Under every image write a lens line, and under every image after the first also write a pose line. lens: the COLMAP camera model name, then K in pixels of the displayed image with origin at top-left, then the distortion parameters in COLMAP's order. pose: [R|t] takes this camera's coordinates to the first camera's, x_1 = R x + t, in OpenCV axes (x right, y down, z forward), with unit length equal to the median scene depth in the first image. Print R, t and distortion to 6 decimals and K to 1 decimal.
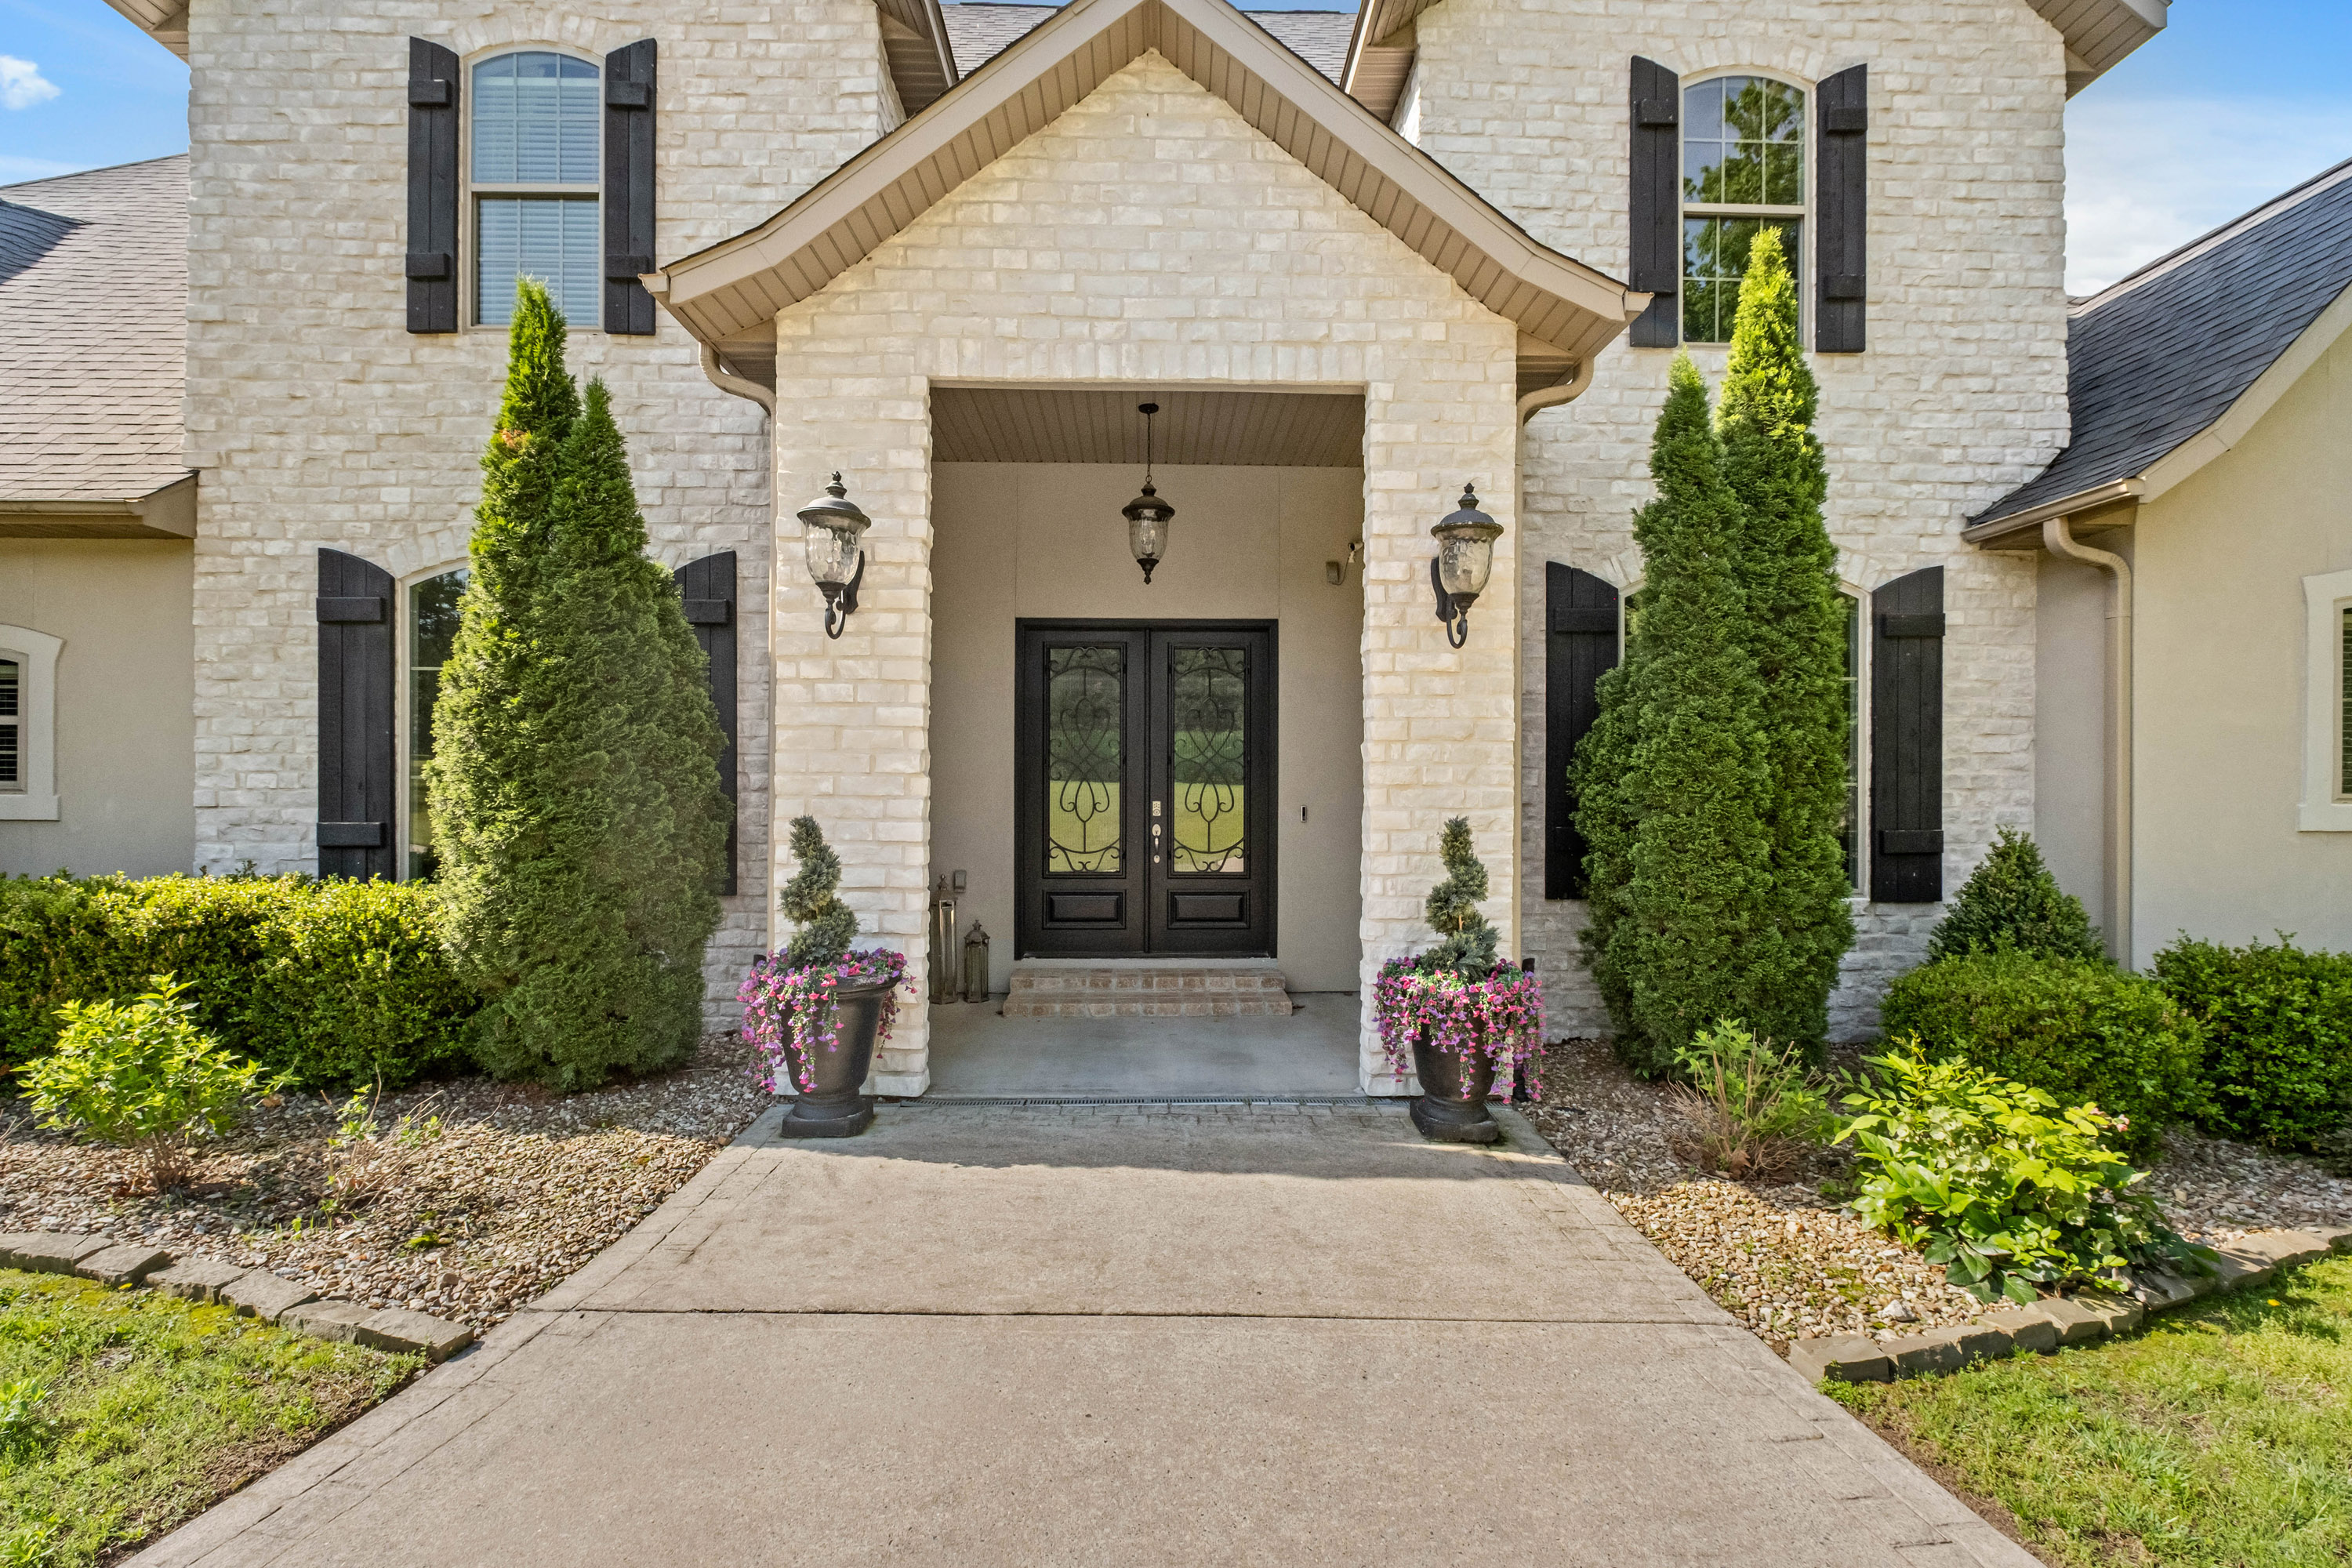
lens RADIAL K [[1000.3, 0, 1193.7], [0, 1000.3, 797.0], [0, 0, 1]] dist [-0.002631, -0.000324]
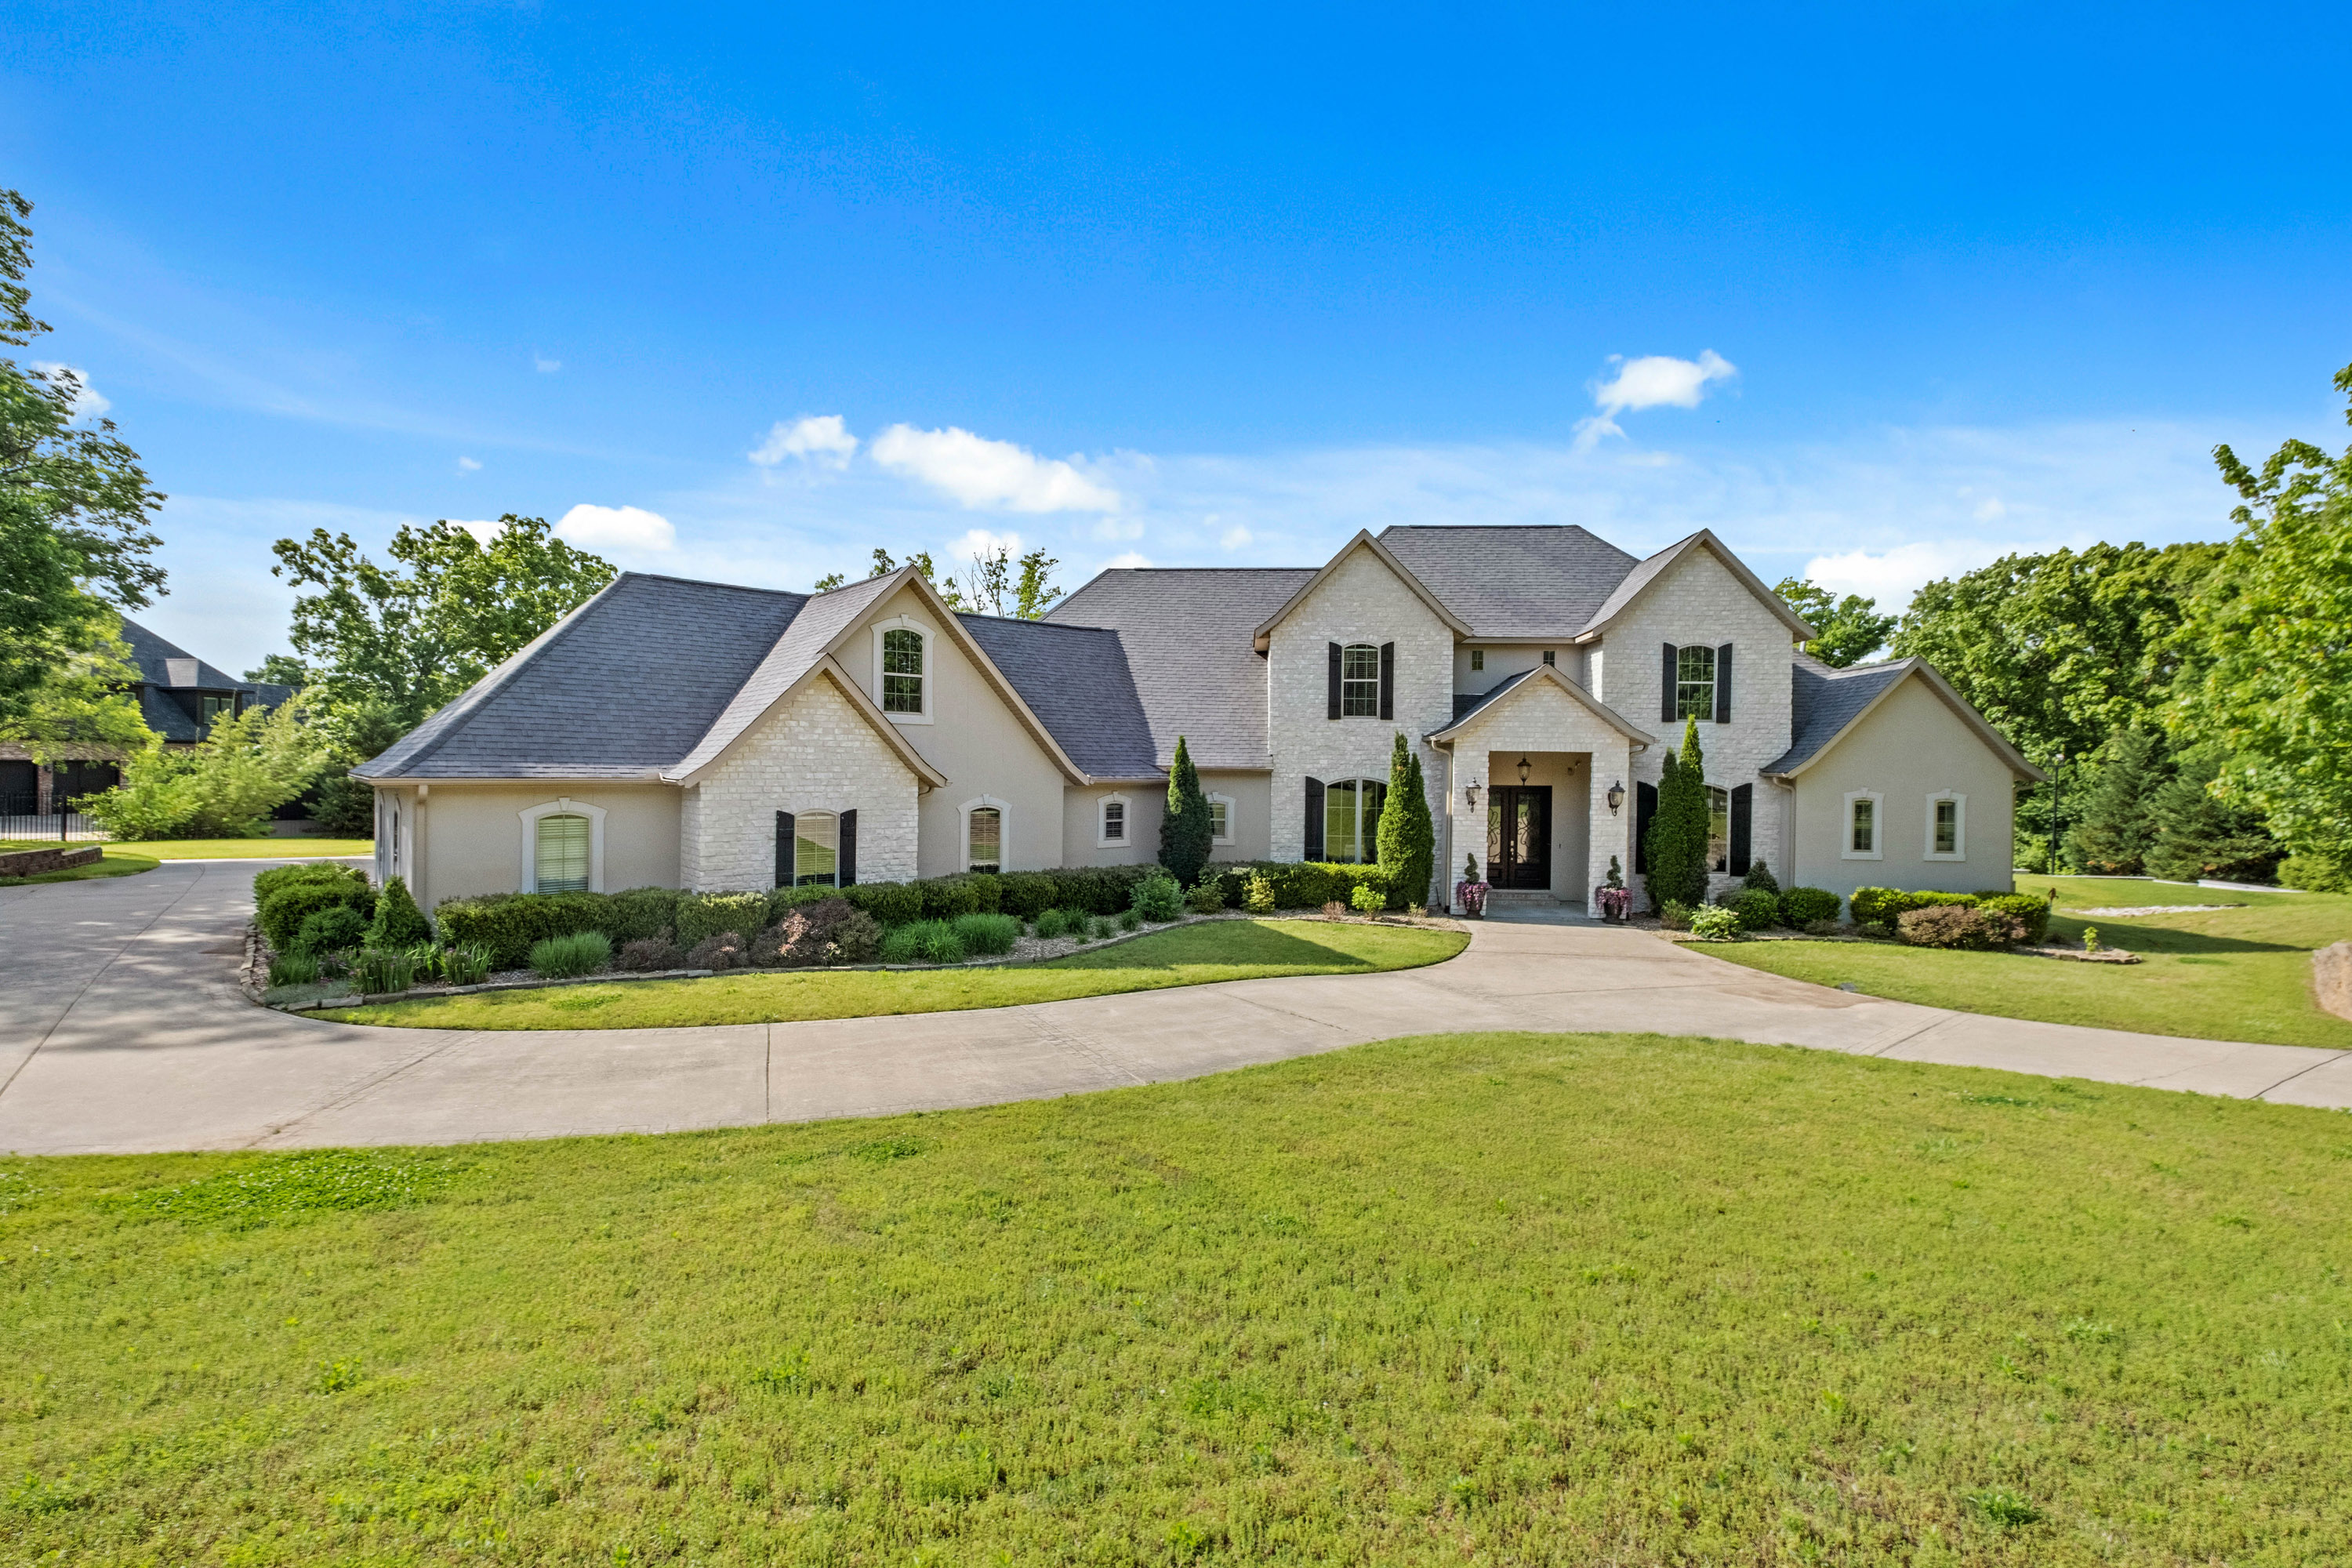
lens RADIAL K [[1025.7, 0, 1176.0], [0, 1025.7, 784.0], [0, 0, 1]] dist [-0.009057, -0.000145]
pose [[0.994477, 0.010379, -0.104440, -1.062736], [-0.008664, 0.999820, 0.016861, -0.312225], [0.104596, -0.015863, 0.994388, -3.300821]]
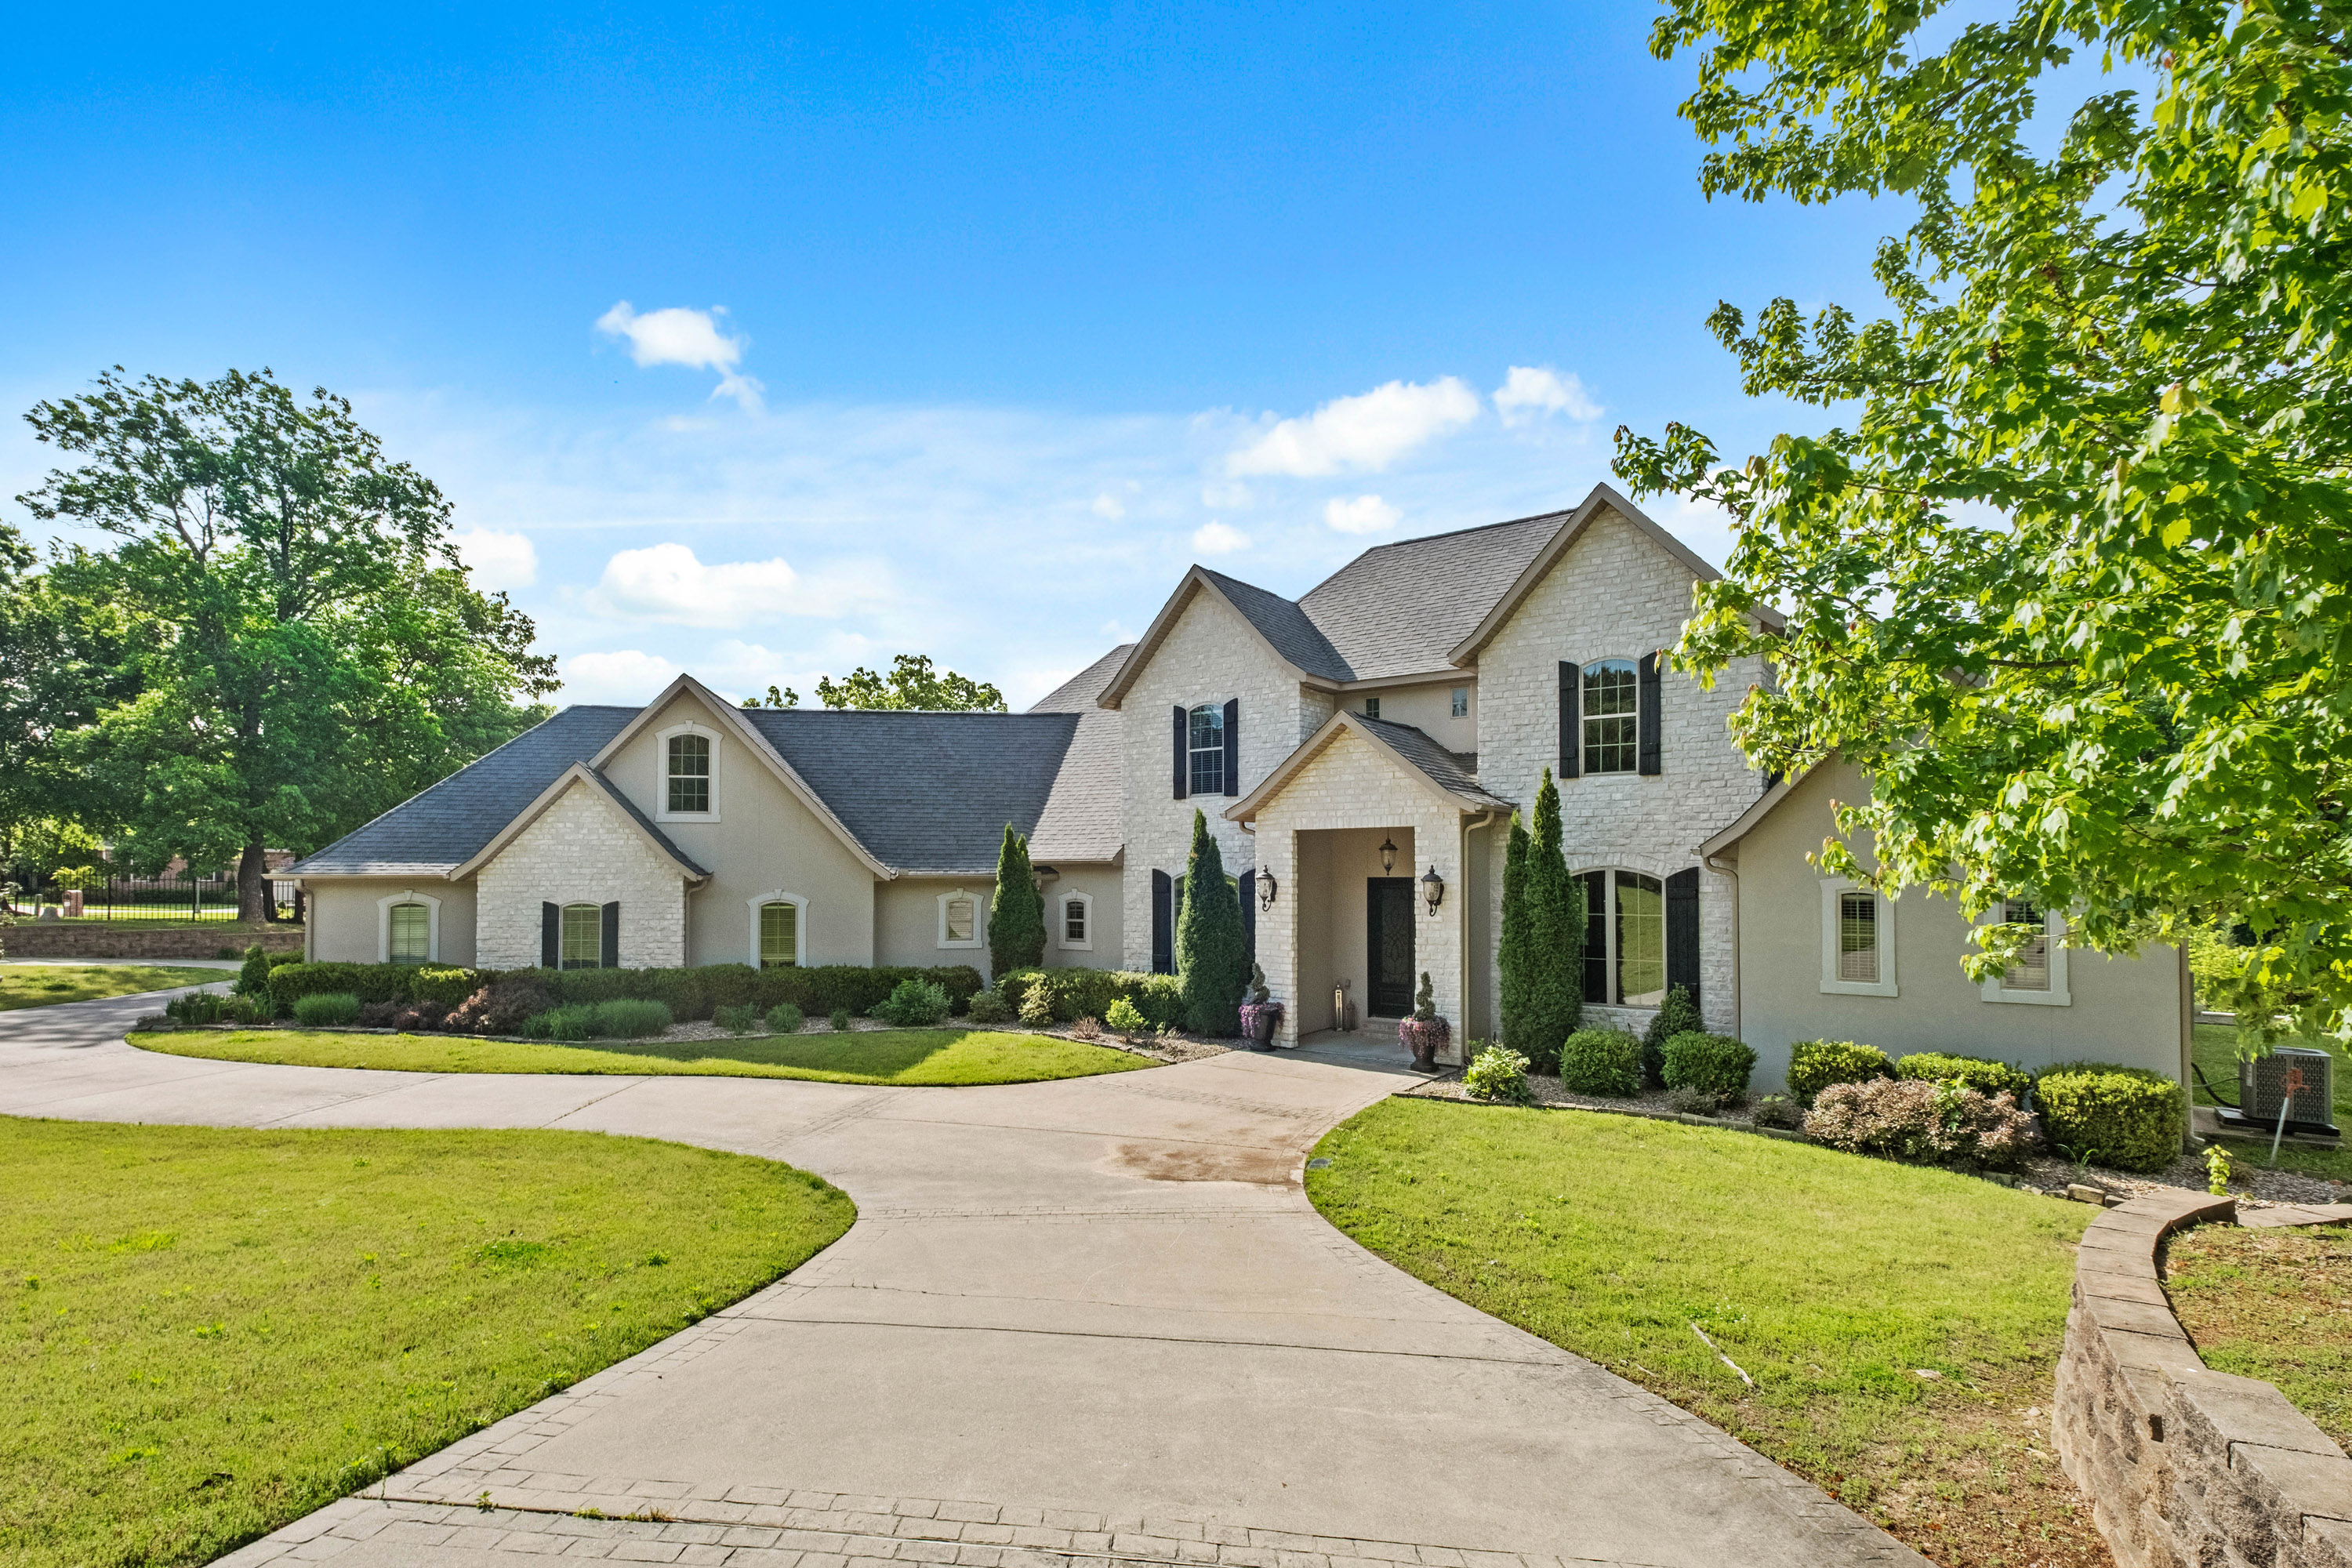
lens RADIAL K [[1171.1, 0, 1175.0], [0, 1171.1, 875.3], [0, 0, 1]] dist [0.001349, 0.000056]
pose [[0.772481, -0.006066, -0.635009, 1.739037], [0.002286, 0.999974, -0.006771, -0.226129], [0.635034, 0.003779, 0.772475, -2.060391]]
